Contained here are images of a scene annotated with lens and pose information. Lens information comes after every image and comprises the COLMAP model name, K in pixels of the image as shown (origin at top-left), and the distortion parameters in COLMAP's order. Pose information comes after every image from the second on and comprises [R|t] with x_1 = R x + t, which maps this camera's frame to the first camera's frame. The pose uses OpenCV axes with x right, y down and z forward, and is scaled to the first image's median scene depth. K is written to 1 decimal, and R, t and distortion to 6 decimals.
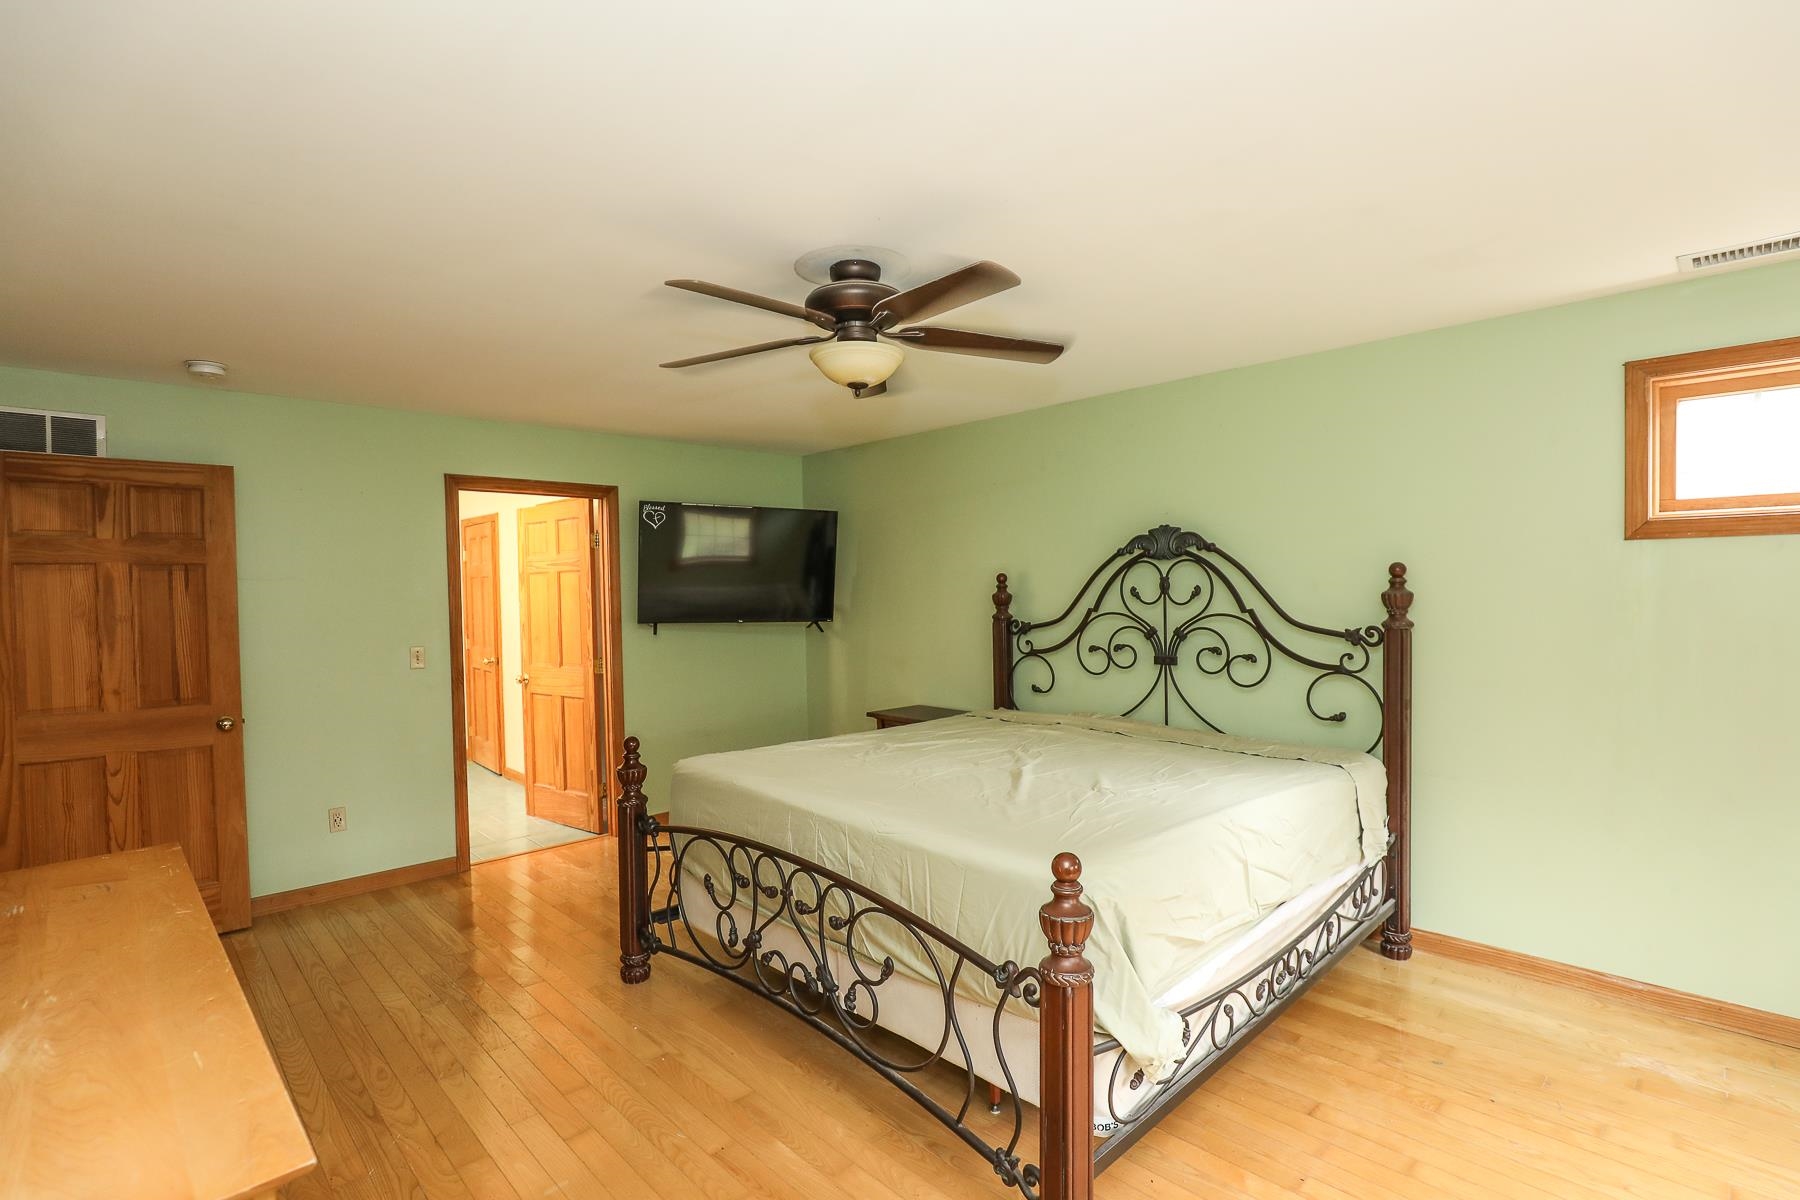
lens RADIAL K [[832.5, 0, 902.6], [0, 832.5, 603.8], [0, 0, 1]] dist [-0.022950, 0.000614]
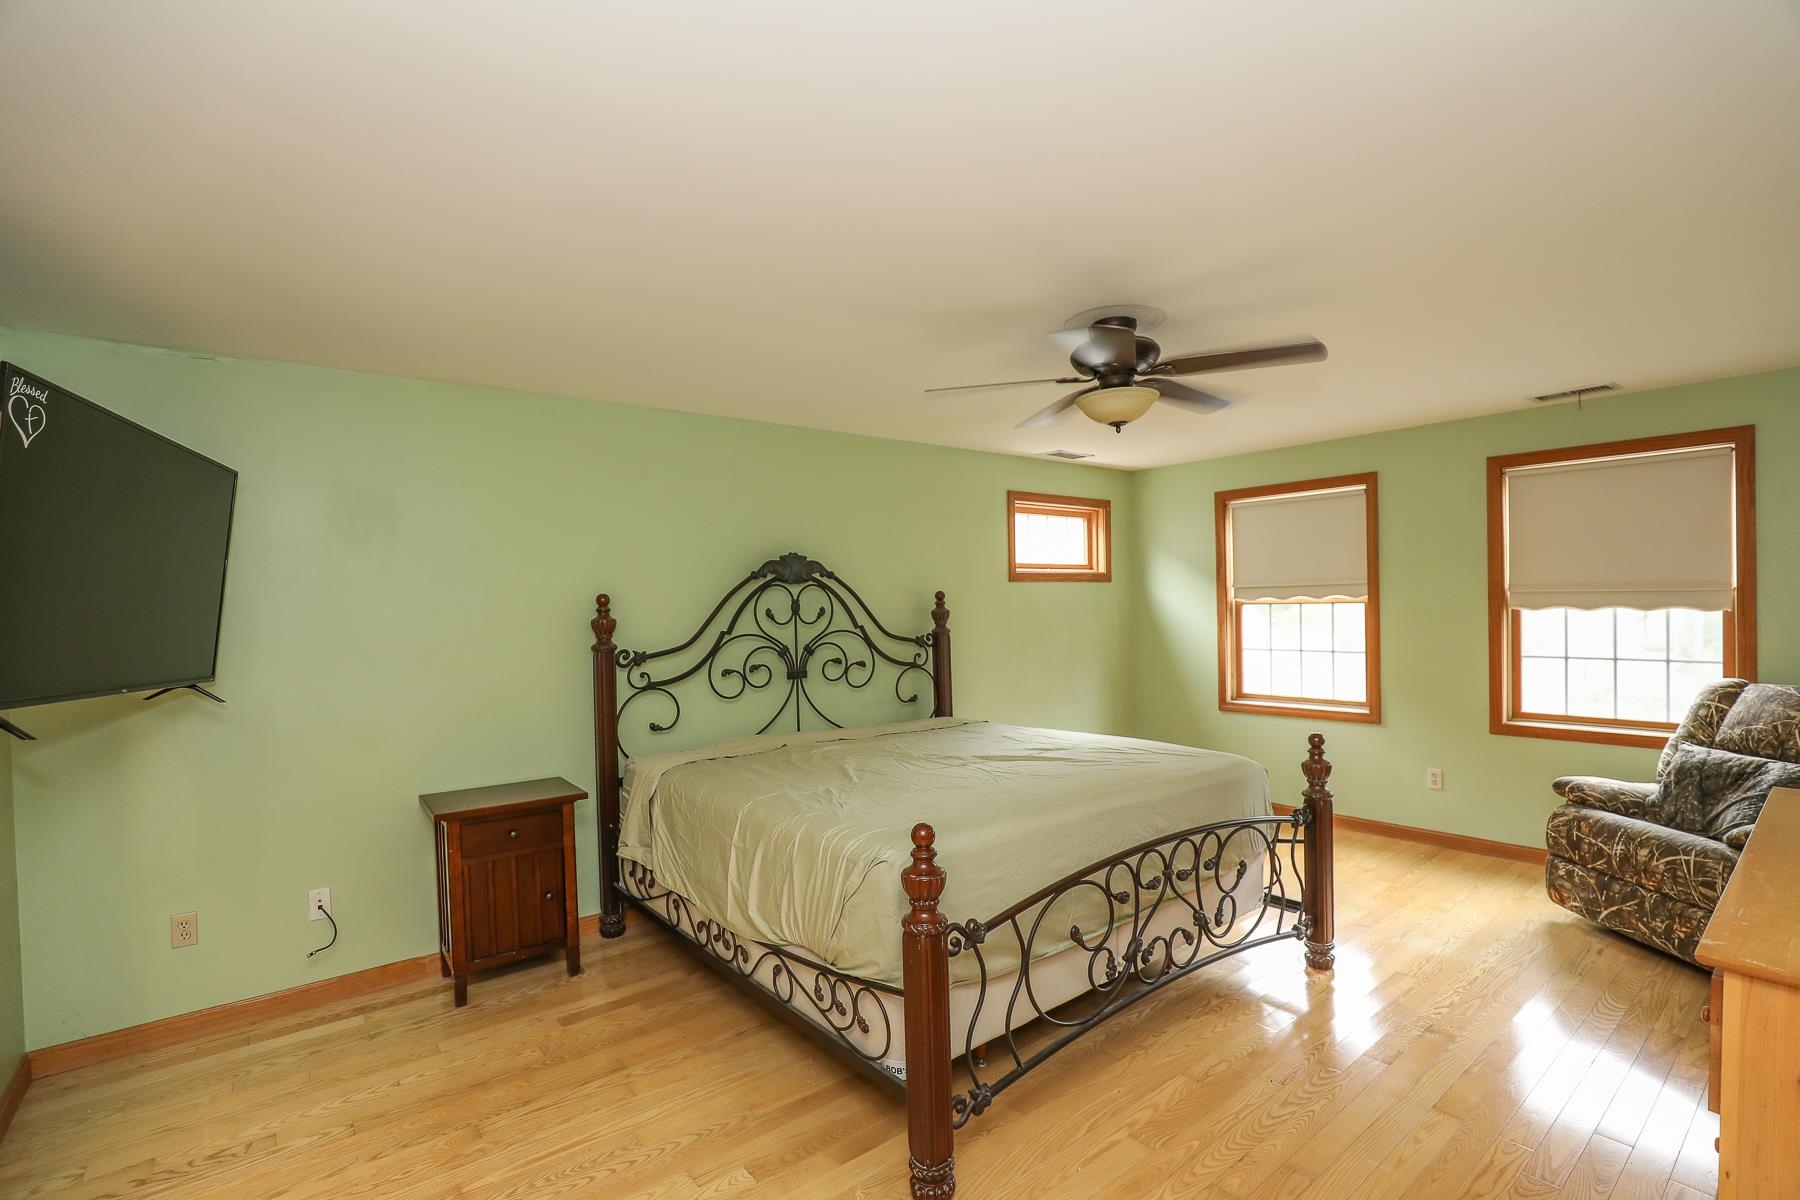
lens RADIAL K [[832.5, 0, 902.1], [0, 832.5, 606.0], [0, 0, 1]] dist [-0.022950, 0.000614]
pose [[0.091871, 0.008790, 0.995732, -0.779909], [0.038525, 0.999181, -0.012374, -0.004482], [-0.995025, 0.039498, 0.091457, 0.756325]]
